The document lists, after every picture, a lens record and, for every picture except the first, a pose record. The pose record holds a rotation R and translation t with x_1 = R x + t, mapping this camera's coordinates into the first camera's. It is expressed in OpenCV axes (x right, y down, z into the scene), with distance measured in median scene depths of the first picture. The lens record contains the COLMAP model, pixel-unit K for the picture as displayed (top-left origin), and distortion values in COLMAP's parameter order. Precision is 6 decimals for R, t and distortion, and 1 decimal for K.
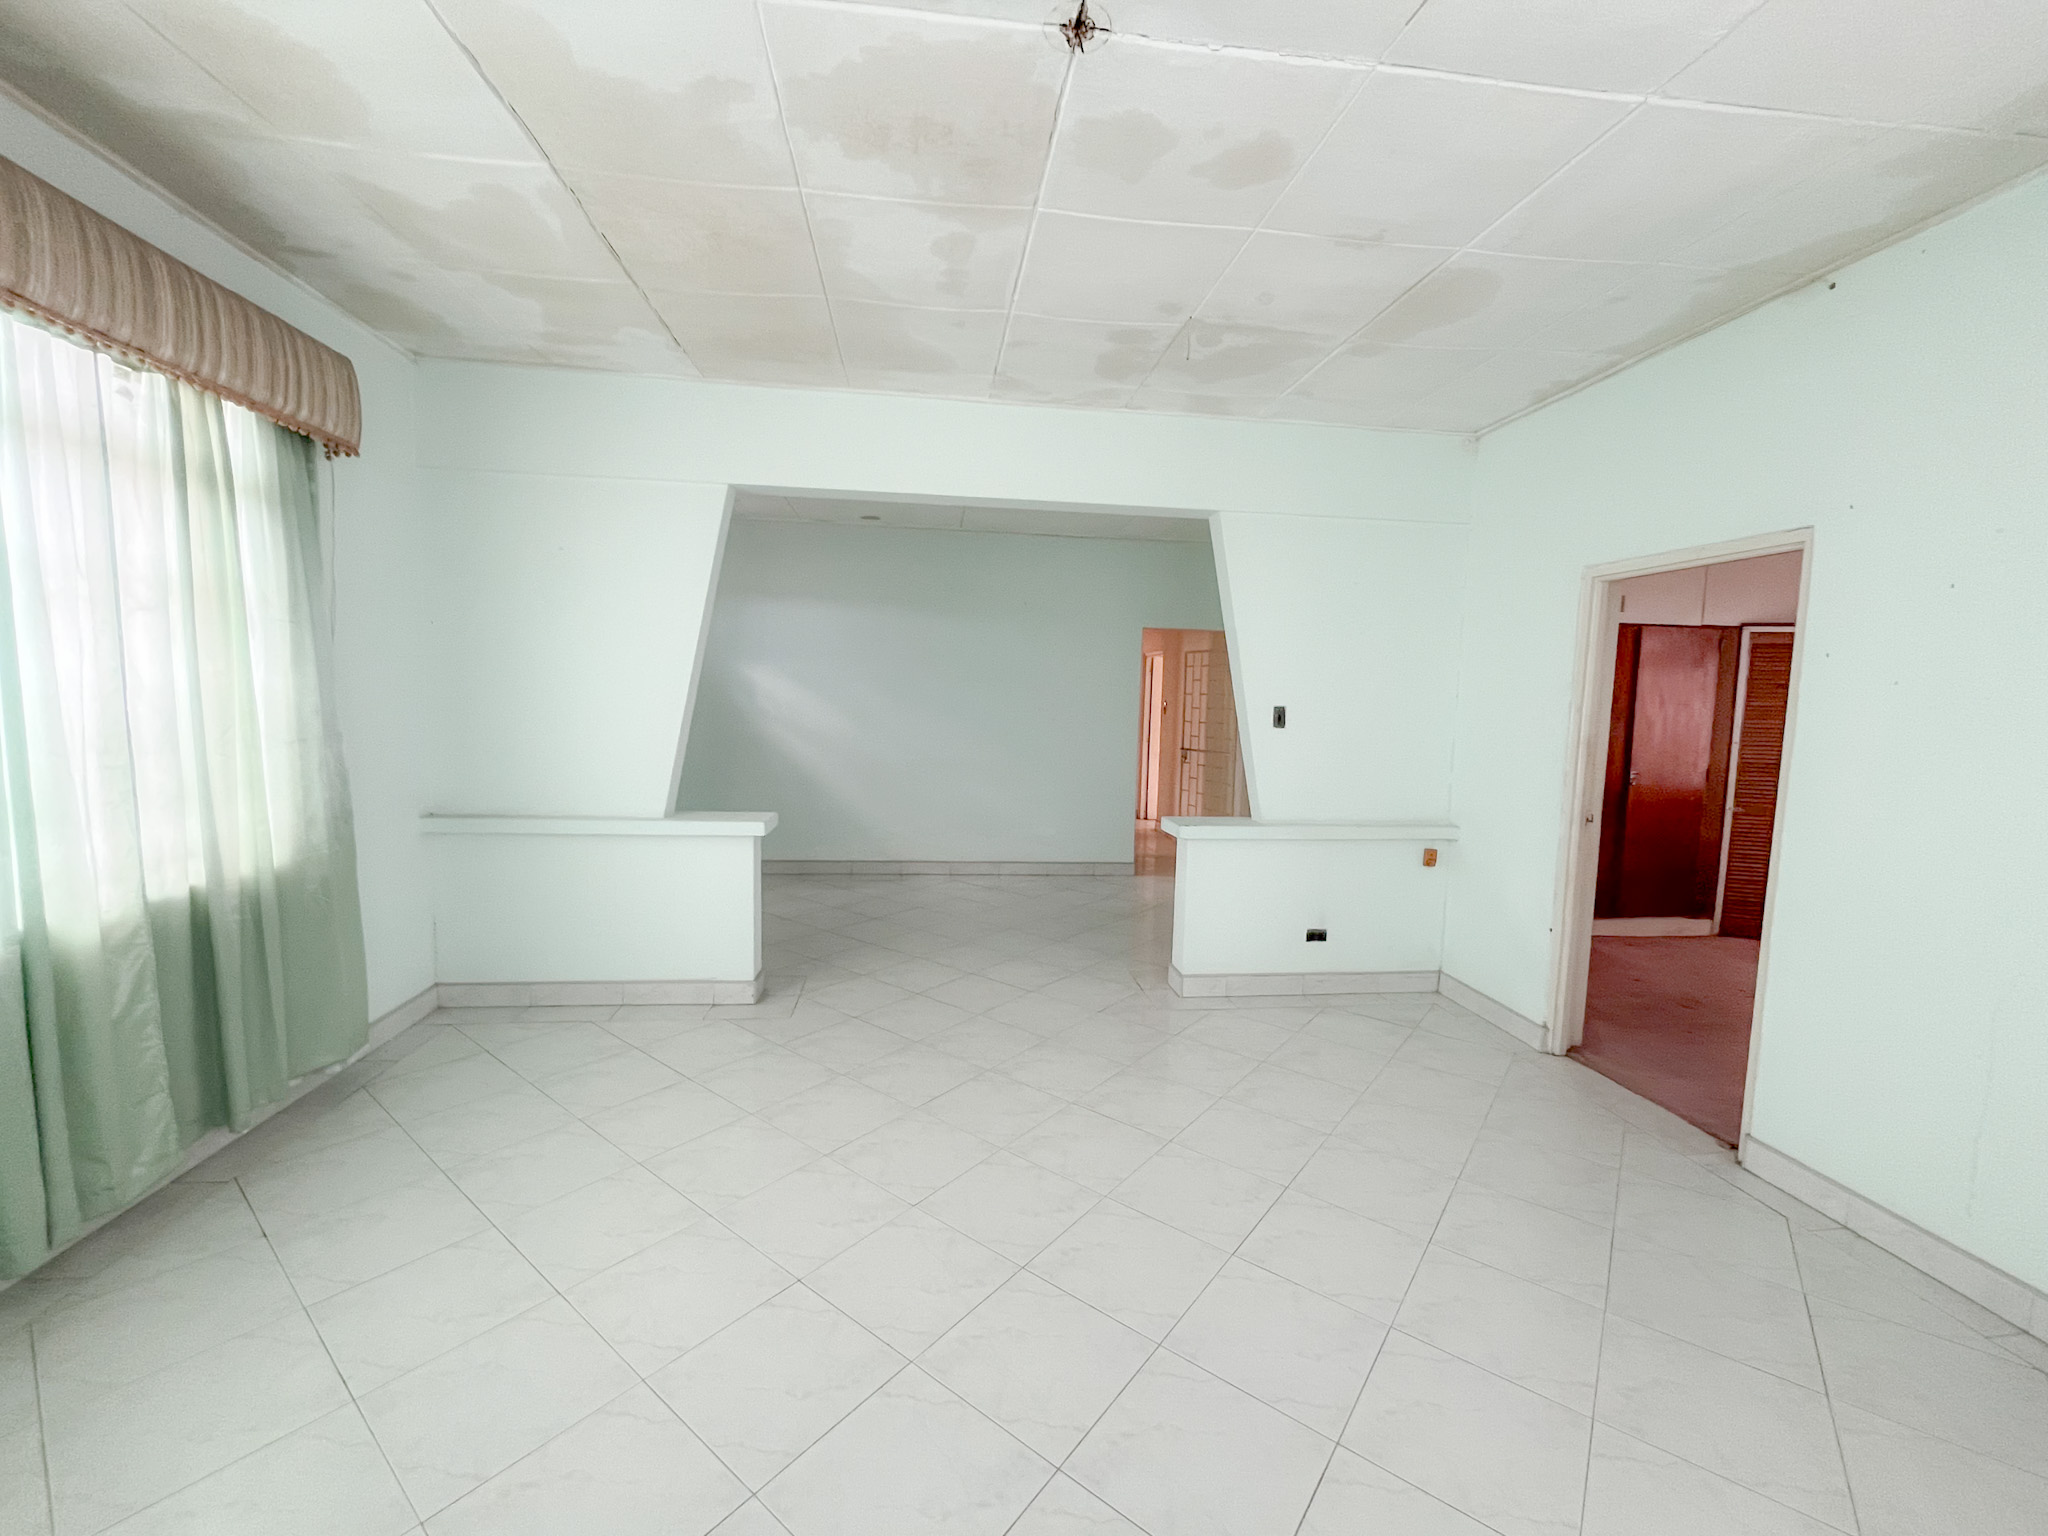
lens RADIAL K [[826.5, 0, 1023.8], [0, 826.5, 776.9], [0, 0, 1]] dist [-0.001622, 0.000323]
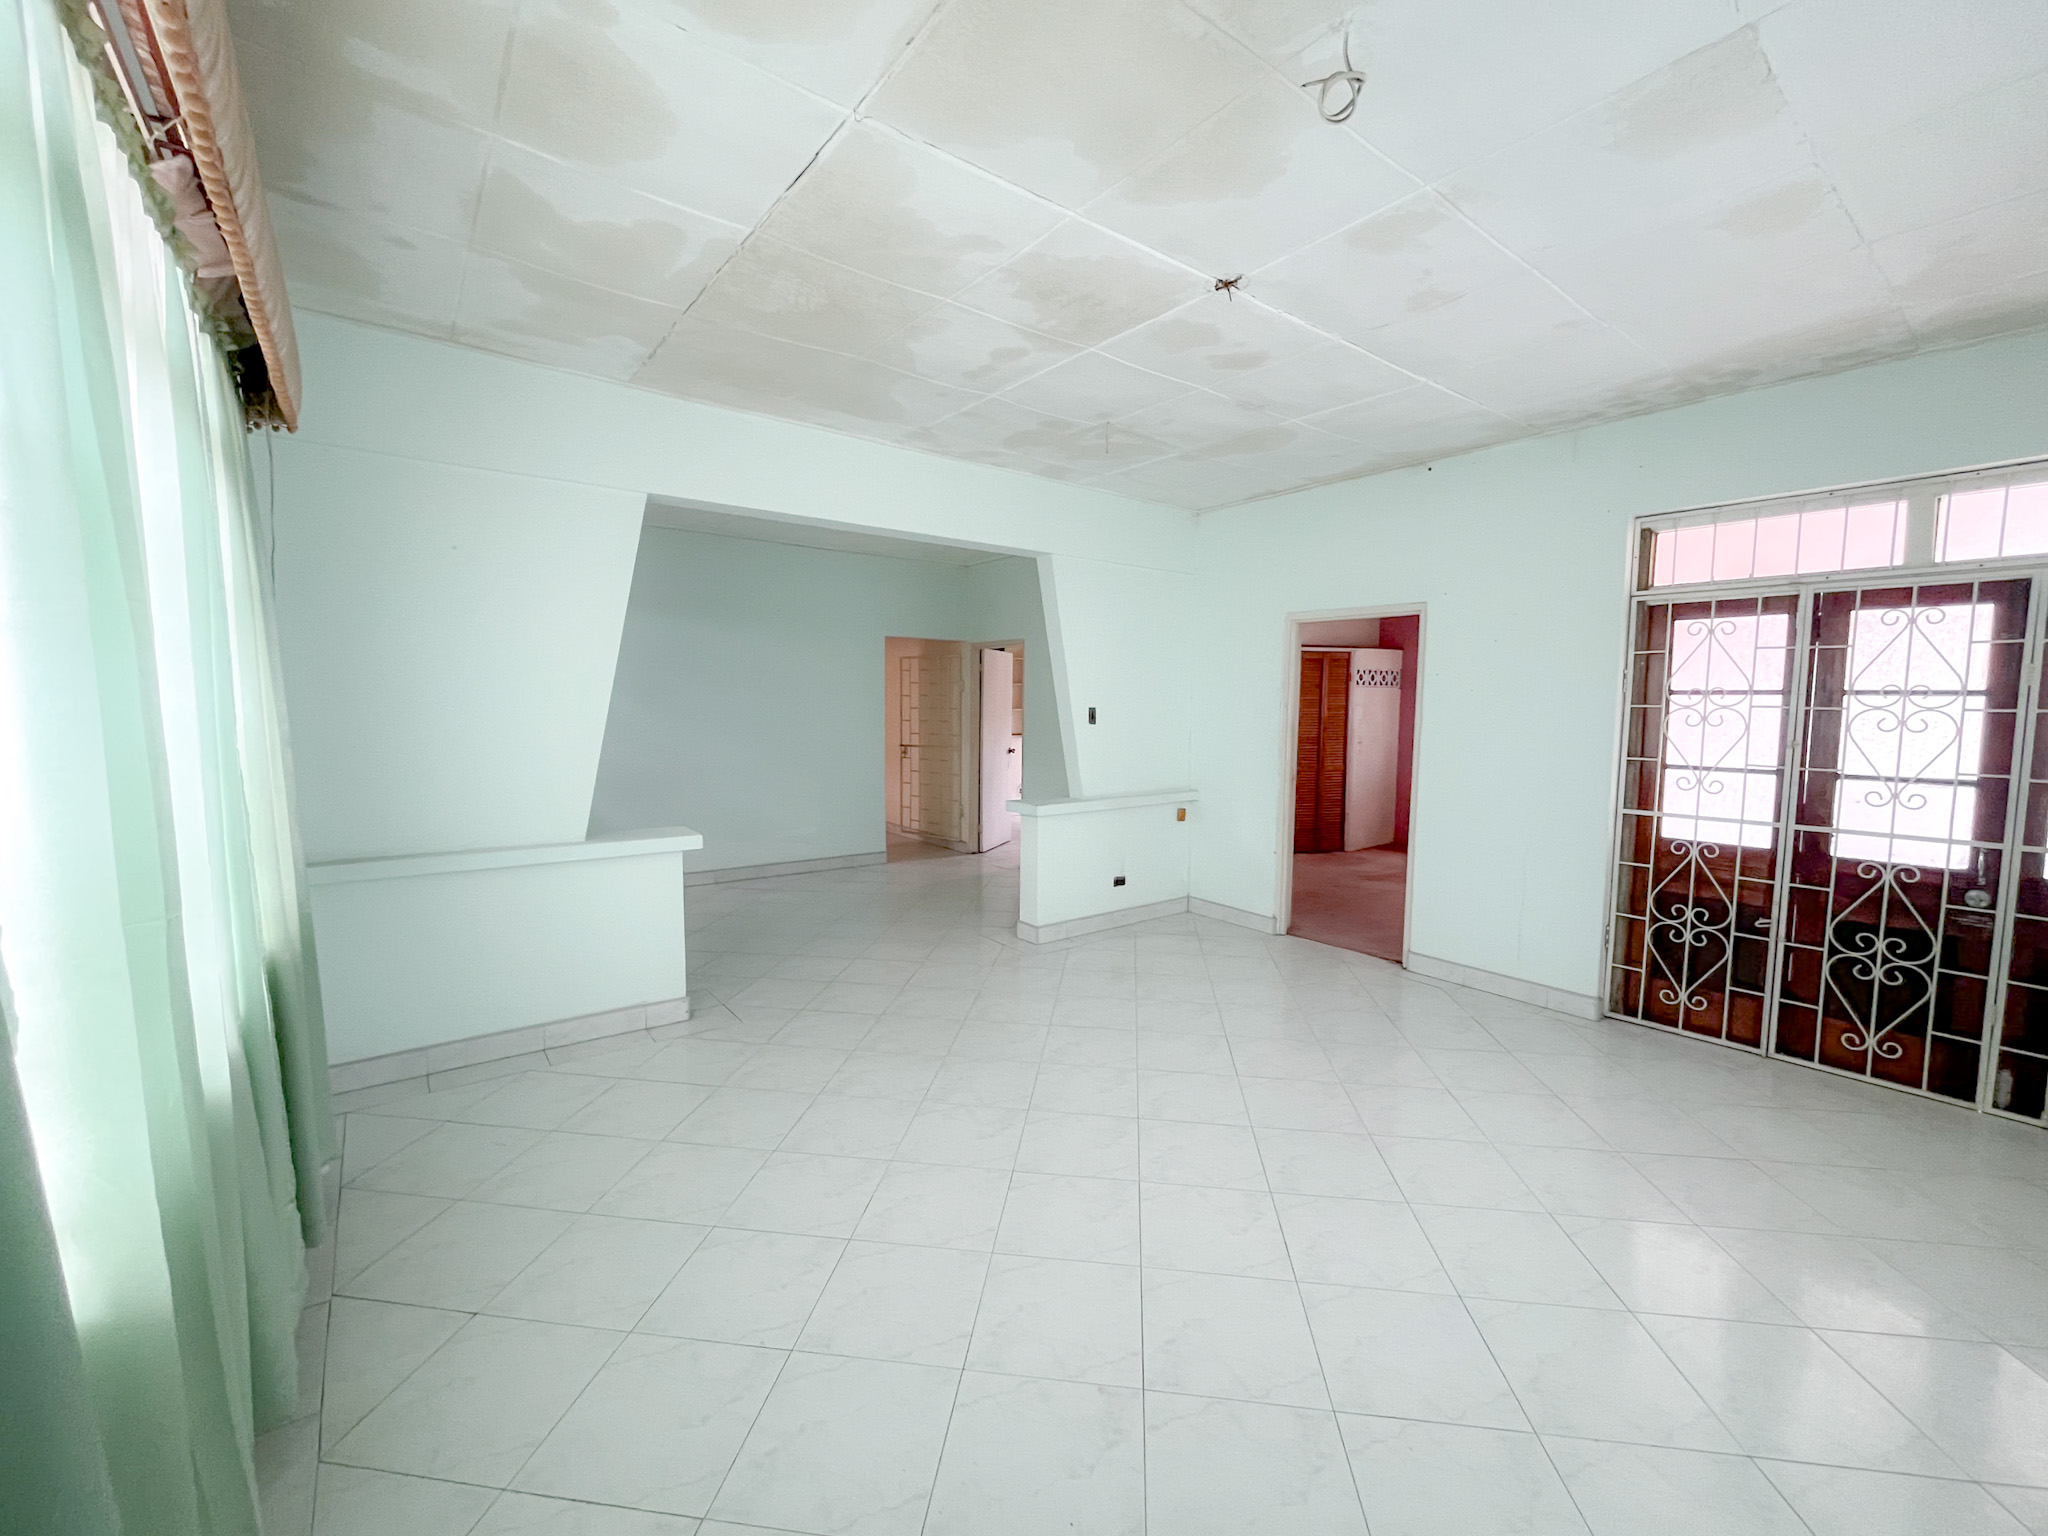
lens RADIAL K [[826.5, 0, 1023.0], [0, 826.5, 774.6], [0, 0, 1]] dist [-0.001622, 0.000323]
pose [[0.860131, -0.062635, 0.506212, -0.468785], [0.061671, 0.997922, 0.018686, -0.011888], [-0.506331, 0.015146, 0.862206, -0.060685]]
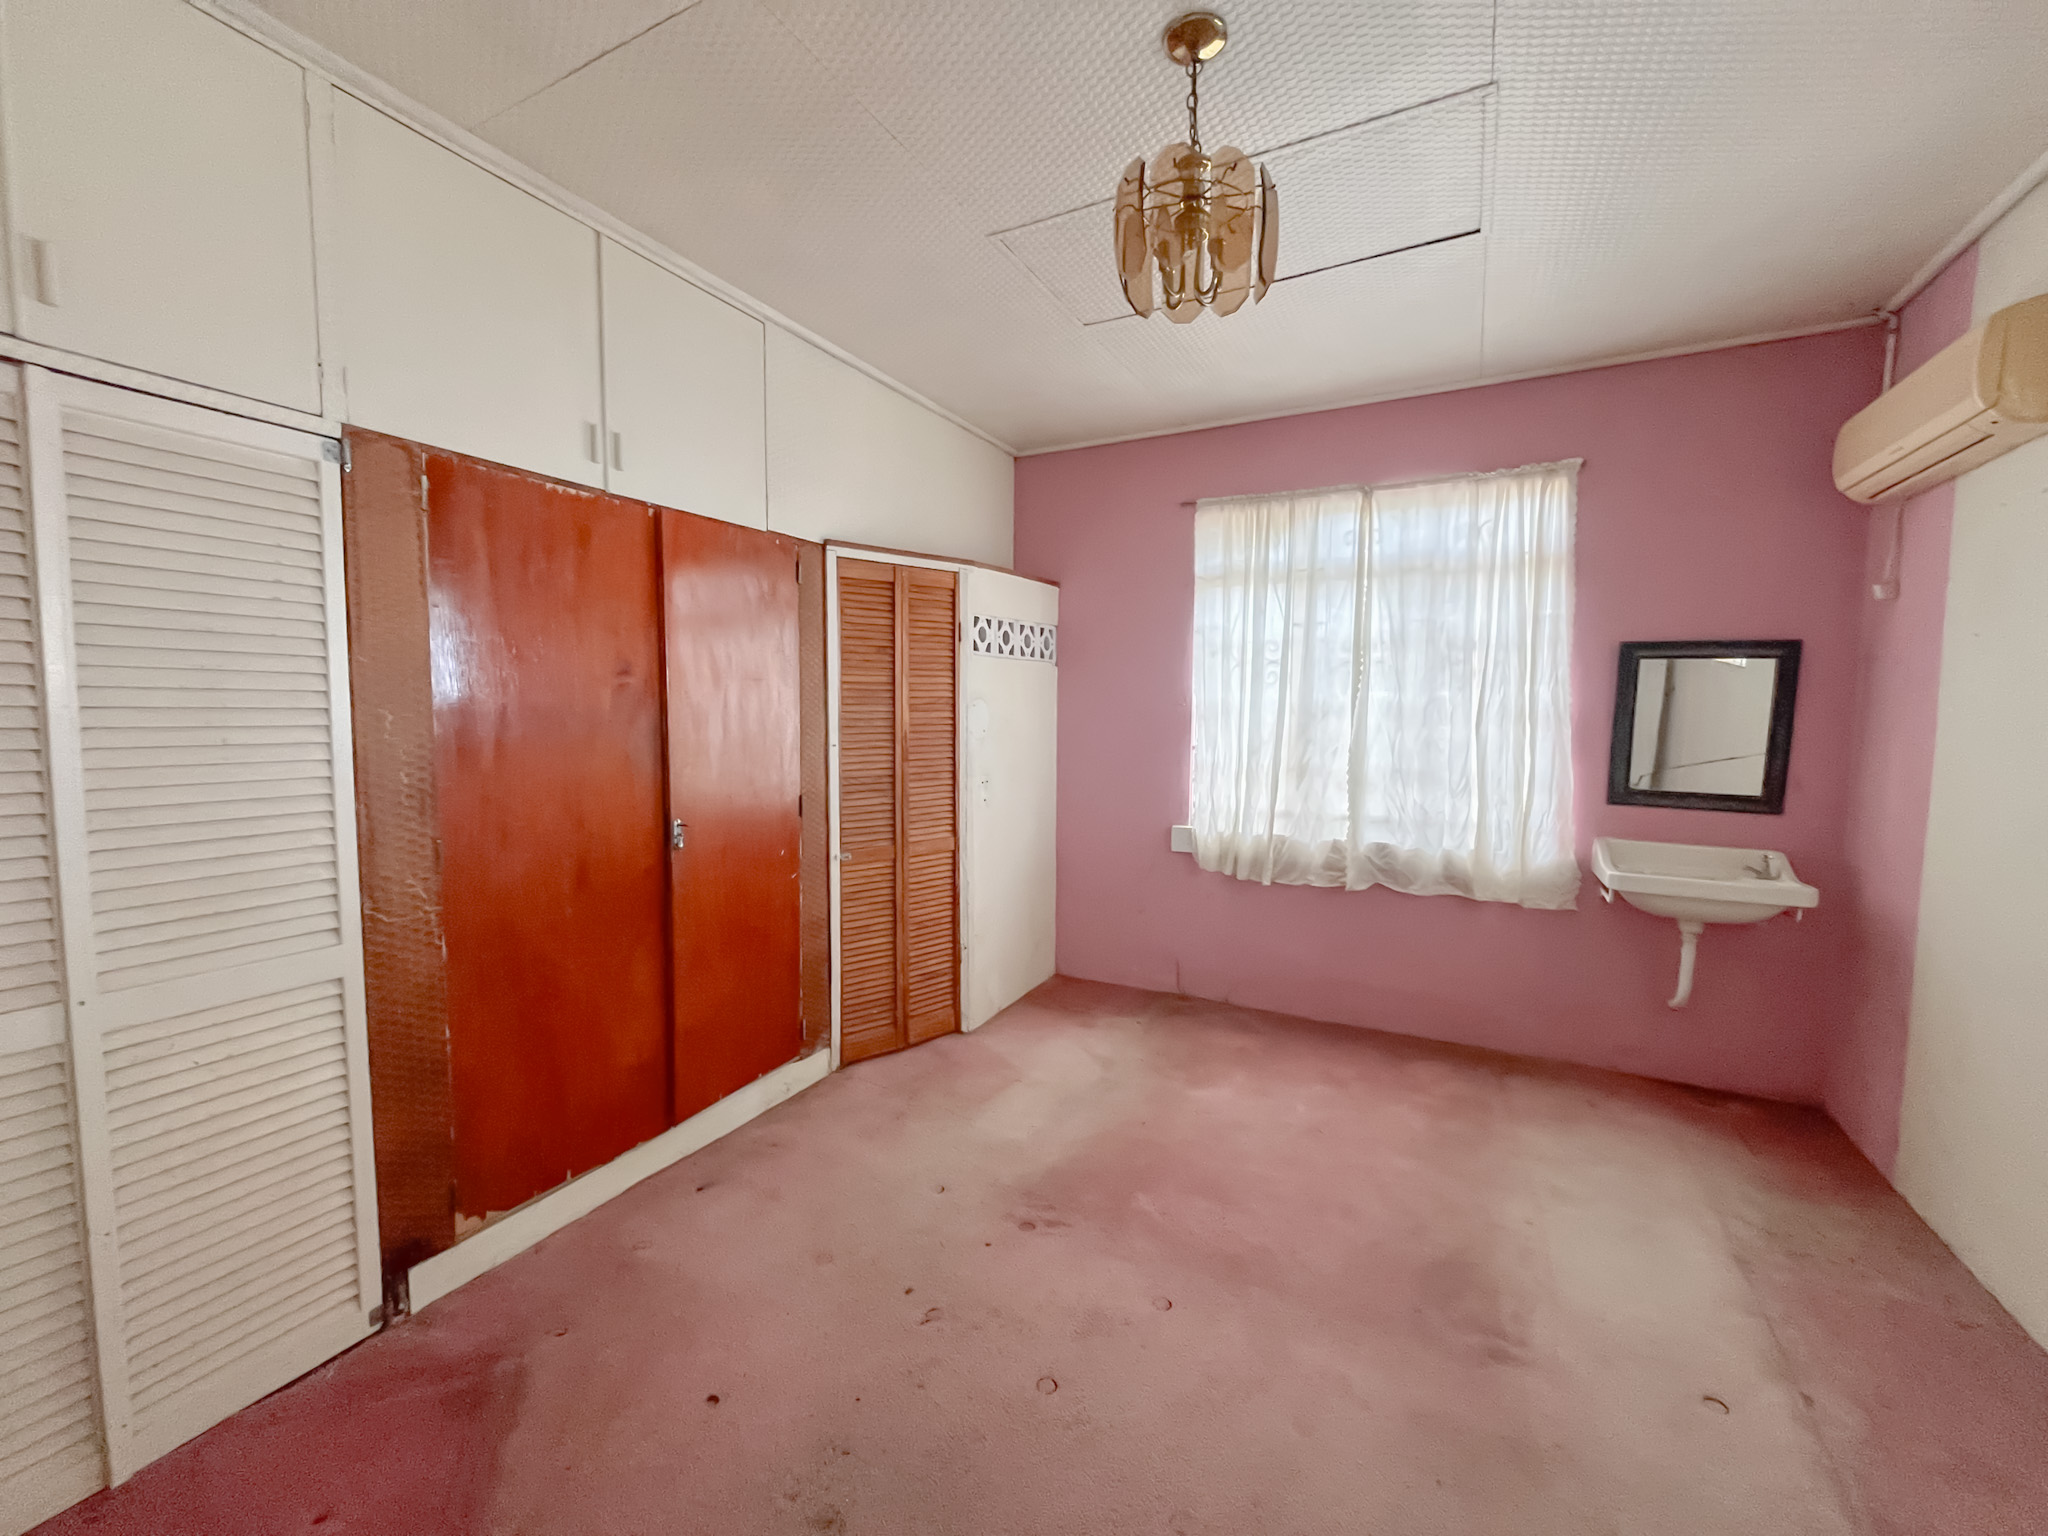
lens RADIAL K [[826.5, 0, 1024.5], [0, 826.5, 755.1], [0, 0, 1]] dist [-0.001622, 0.000323]
pose [[0.563074, -0.072525, 0.823218, 0.640144], [0.082845, 0.996077, 0.031088, -0.058270], [-0.822243, 0.050695, 0.566874, 0.782699]]
